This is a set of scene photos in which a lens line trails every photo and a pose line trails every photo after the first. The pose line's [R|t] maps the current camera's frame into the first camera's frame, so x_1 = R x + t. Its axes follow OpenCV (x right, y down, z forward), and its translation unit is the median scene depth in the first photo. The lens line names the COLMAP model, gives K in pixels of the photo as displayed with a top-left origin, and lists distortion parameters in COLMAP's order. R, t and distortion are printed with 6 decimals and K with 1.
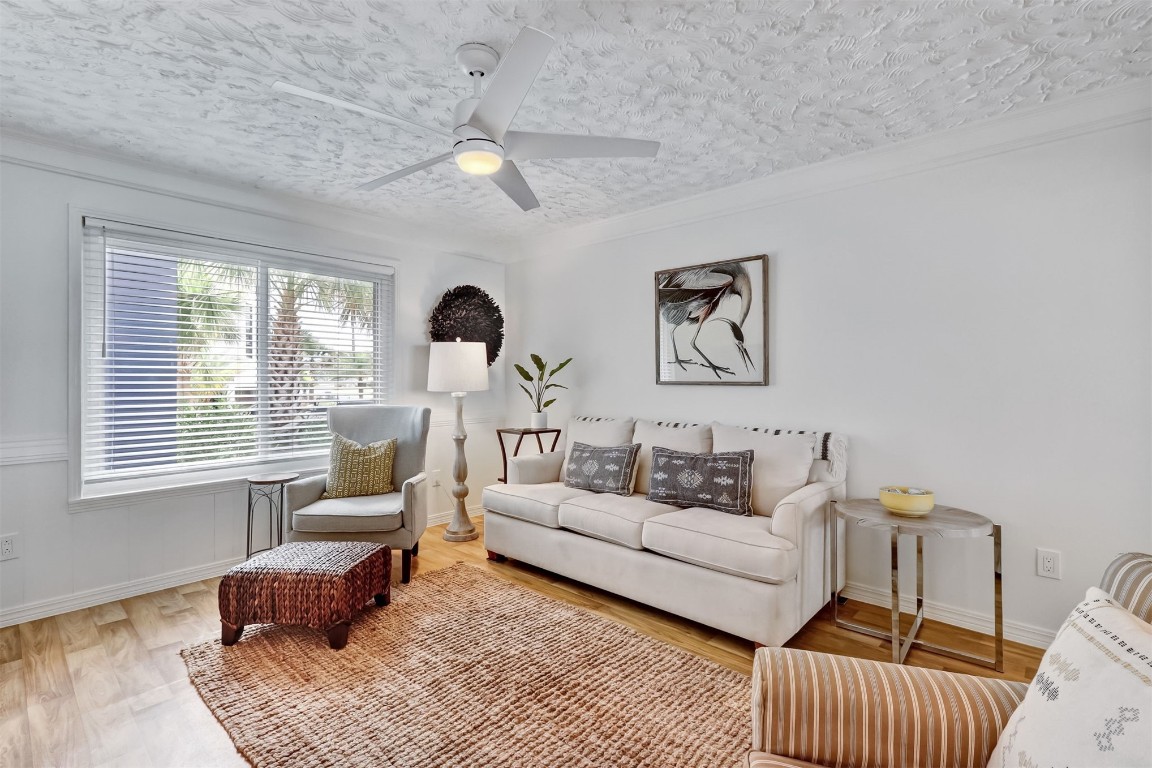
lens RADIAL K [[536.4, 0, 568.8], [0, 536.4, 385.2], [0, 0, 1]] dist [0.001423, 0.000420]
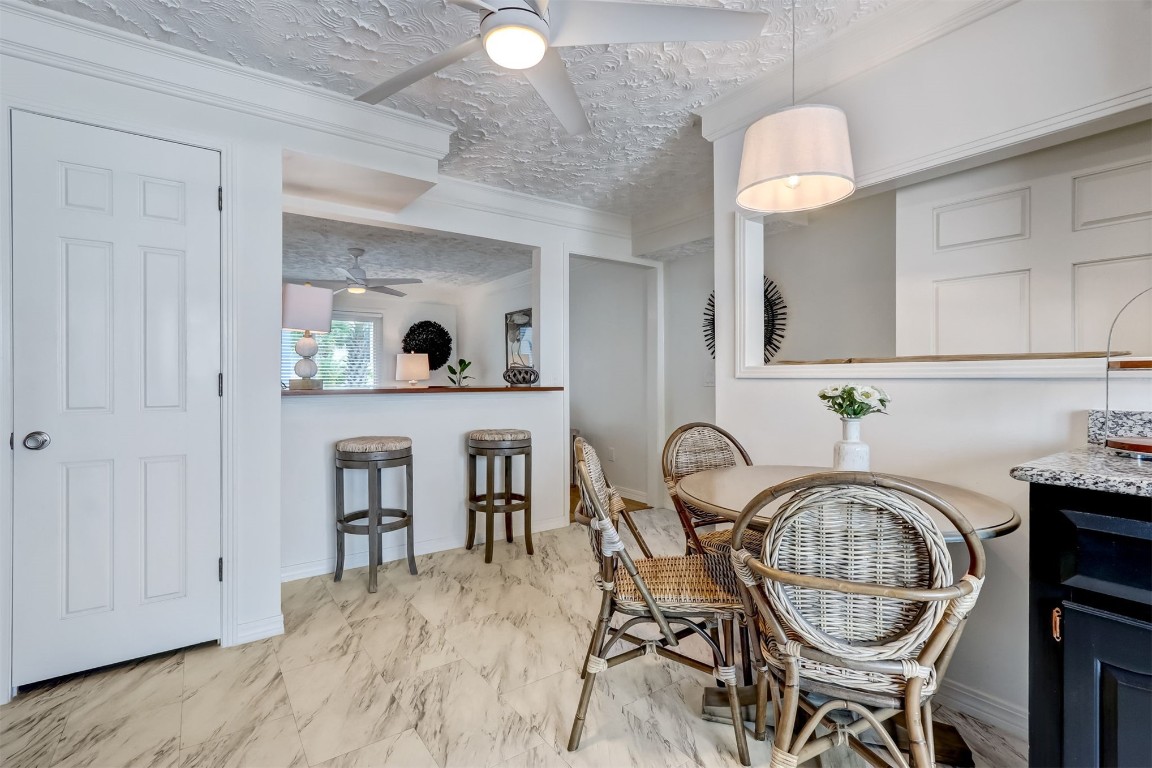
lens RADIAL K [[536.4, 0, 568.8], [0, 536.4, 385.2], [0, 0, 1]] dist [0.001423, 0.000420]
pose [[0.974685, -0.002742, -0.223568, 0.852730], [0.002909, 0.999996, 0.000418, 0.034926], [0.223565, -0.001058, 0.974688, -0.798303]]
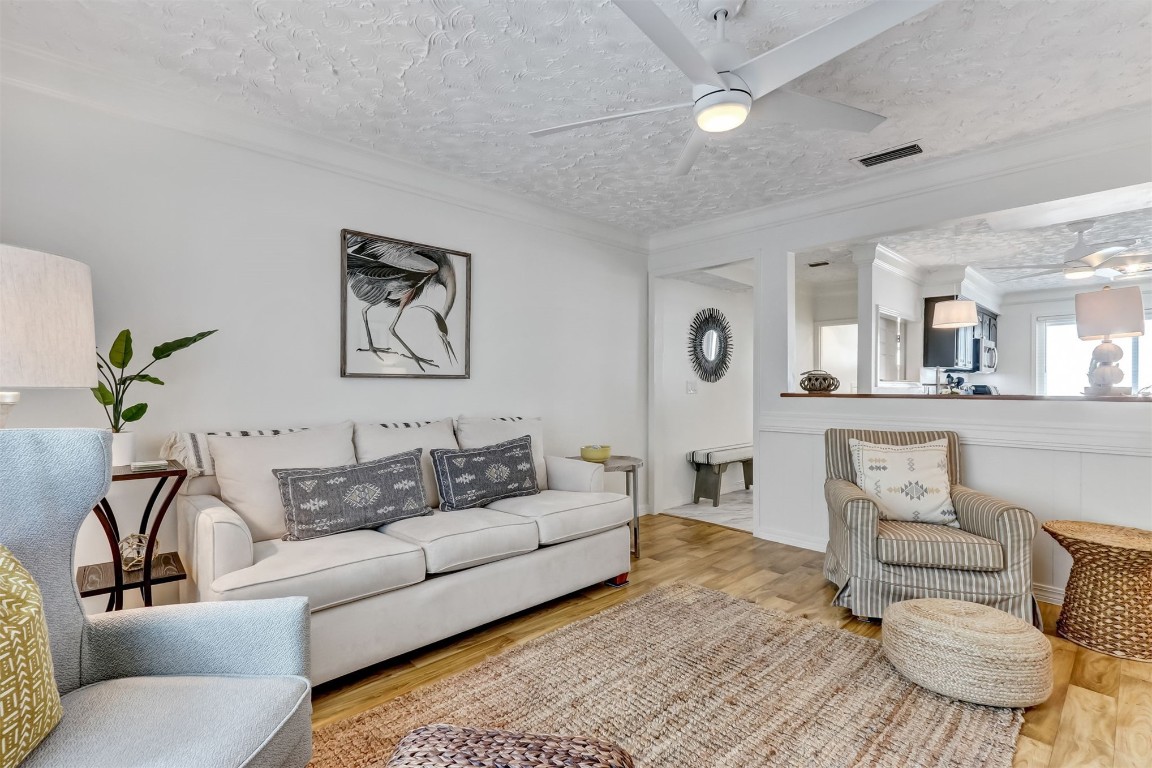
lens RADIAL K [[531.3, 0, 568.2], [0, 531.3, 390.3], [0, 0, 1]] dist [0.006653, 0.000708]
pose [[0.081269, -0.009538, 0.996647, -0.620781], [0.012088, 0.999890, 0.008583, 0.016305], [-0.996619, 0.011350, 0.081375, 0.682798]]
